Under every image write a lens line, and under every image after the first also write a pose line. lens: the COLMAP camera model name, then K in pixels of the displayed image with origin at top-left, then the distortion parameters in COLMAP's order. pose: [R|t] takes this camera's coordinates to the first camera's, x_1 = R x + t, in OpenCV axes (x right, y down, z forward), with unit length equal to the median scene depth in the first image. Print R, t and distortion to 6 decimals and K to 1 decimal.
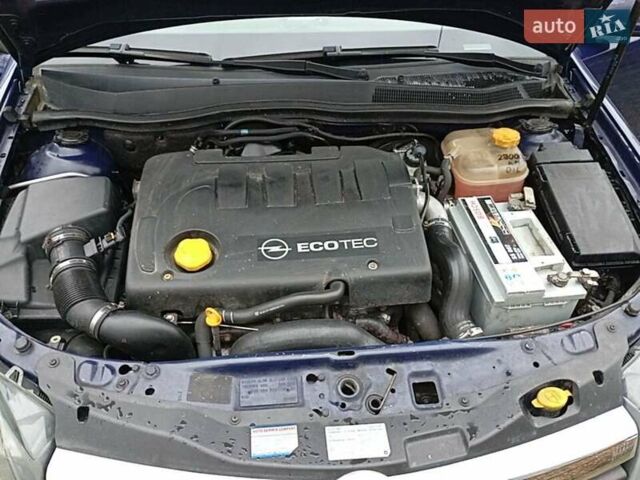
lens RADIAL K [[589.5, 0, 320.0], [0, 589.5, 240.0], [0, 0, 1]] dist [0.057621, -0.094615]
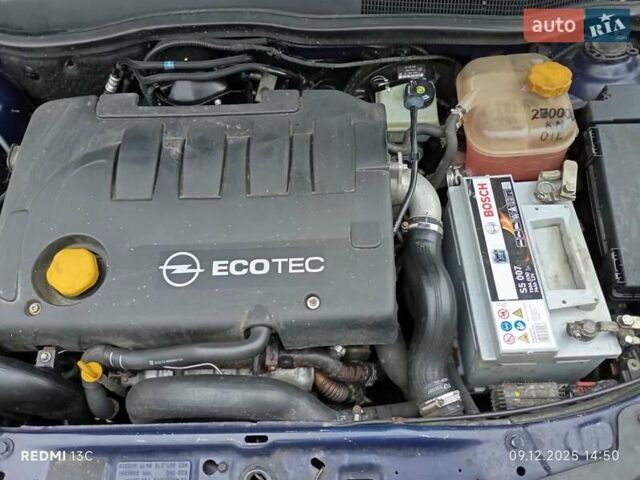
lens RADIAL K [[589.5, 0, 320.0], [0, 589.5, 240.0], [0, 0, 1]] dist [0.057621, -0.094615]
pose [[0.992423, 0.053977, -0.110379, 0.157949], [-0.018473, 0.953676, 0.300269, -0.222294], [0.121473, -0.295955, 0.947447, 0.315567]]
